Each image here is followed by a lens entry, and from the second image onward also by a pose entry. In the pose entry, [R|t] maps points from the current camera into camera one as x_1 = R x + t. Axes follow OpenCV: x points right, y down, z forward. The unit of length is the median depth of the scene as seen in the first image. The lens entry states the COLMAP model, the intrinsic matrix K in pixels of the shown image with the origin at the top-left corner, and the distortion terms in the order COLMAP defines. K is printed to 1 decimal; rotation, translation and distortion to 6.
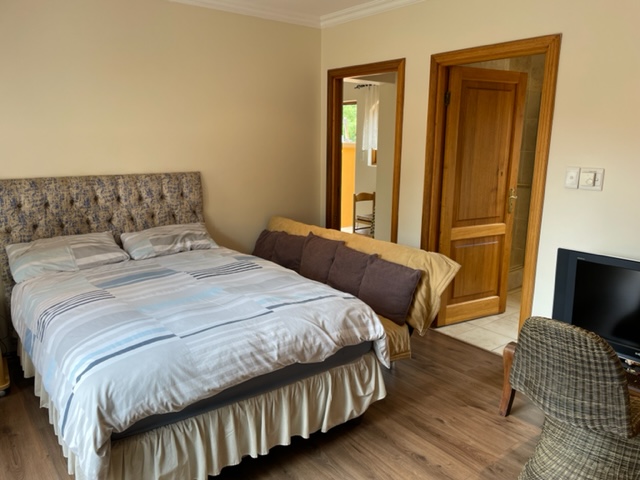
lens RADIAL K [[492.5, 0, 320.9], [0, 492.5, 240.1], [0, 0, 1]] dist [0.058007, -0.082279]
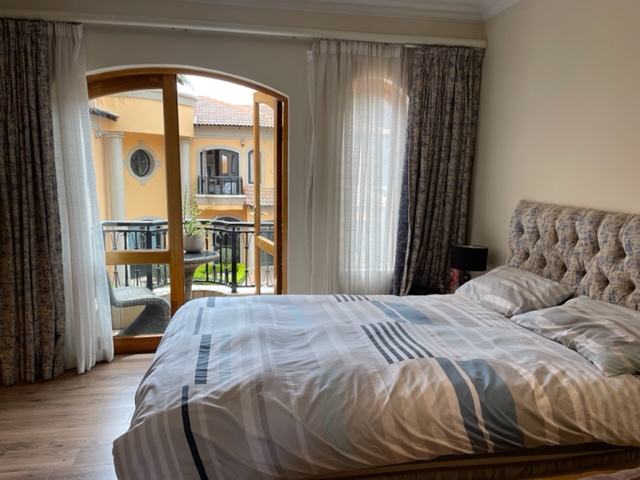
lens RADIAL K [[492.5, 0, 322.2], [0, 492.5, 240.7], [0, 0, 1]] dist [0.058007, -0.082279]
pose [[-0.470987, 0.115646, -0.874527, 0.383168], [-0.204077, 0.950192, 0.235560, -0.188456], [0.858210, 0.289416, -0.423927, 1.053740]]
